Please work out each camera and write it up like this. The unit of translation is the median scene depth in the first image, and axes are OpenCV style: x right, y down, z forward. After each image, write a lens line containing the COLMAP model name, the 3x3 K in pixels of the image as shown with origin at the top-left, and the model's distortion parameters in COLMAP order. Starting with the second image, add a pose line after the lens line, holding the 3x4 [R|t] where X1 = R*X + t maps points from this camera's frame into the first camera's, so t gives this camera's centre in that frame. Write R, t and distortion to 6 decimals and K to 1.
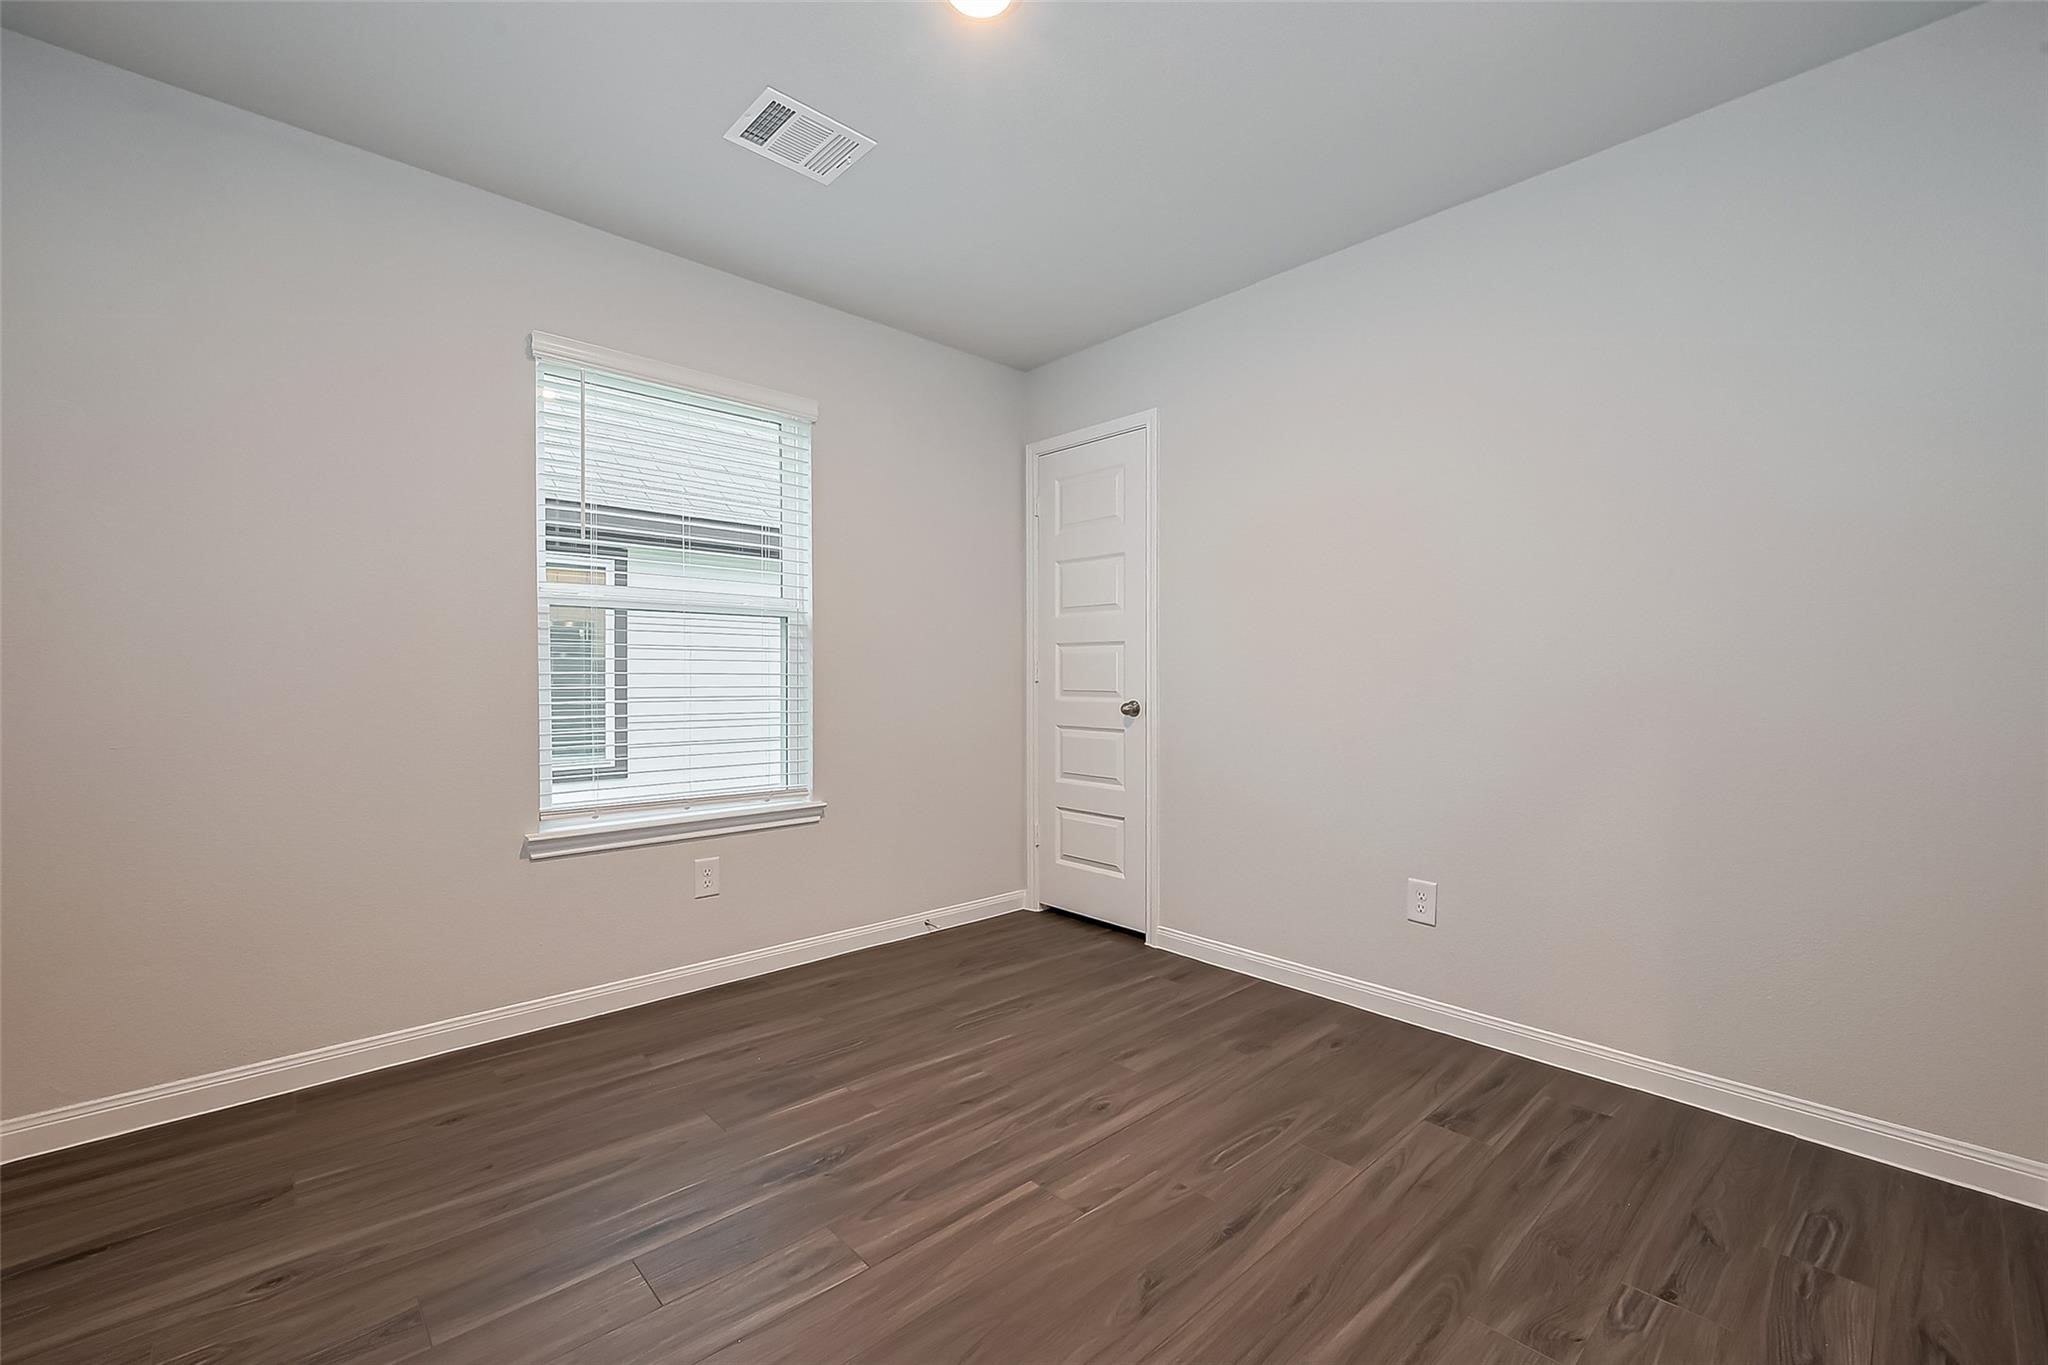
lens RADIAL K [[830.5, 0, 1027.7], [0, 830.5, 678.4], [0, 0, 1]] dist [0.002524, 0.000184]
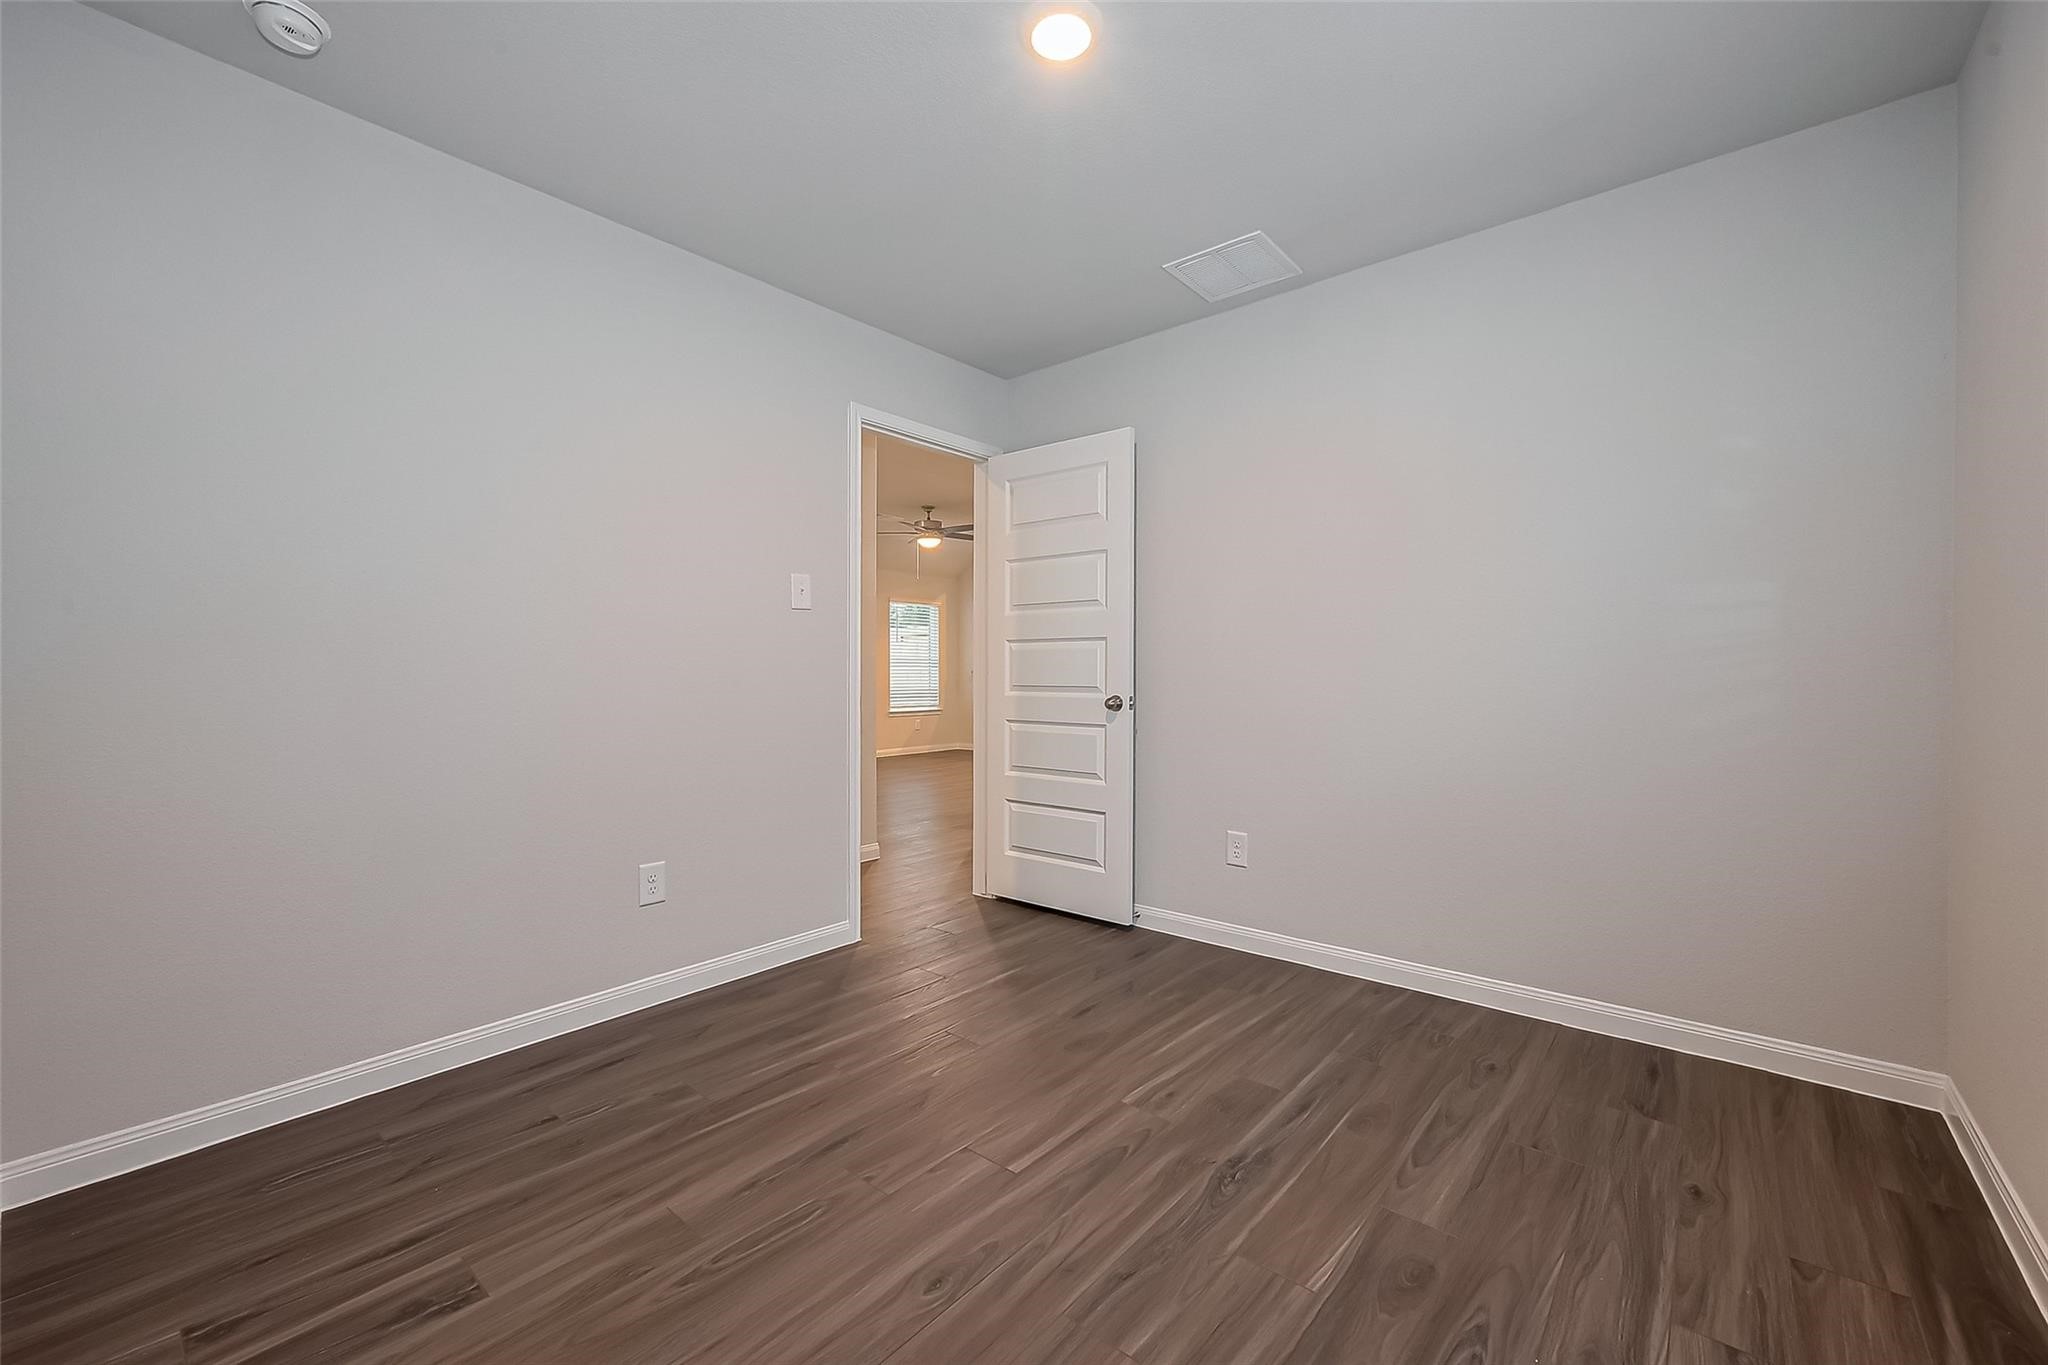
lens RADIAL K [[830.5, 0, 1027.7], [0, 830.5, 678.4], [0, 0, 1]] dist [0.002524, 0.000184]
pose [[-0.992398, 0.000775, -0.123068, 0.112474], [-0.000090, 0.999975, 0.007020, -0.008302], [0.123070, 0.006978, -0.992373, 1.963917]]
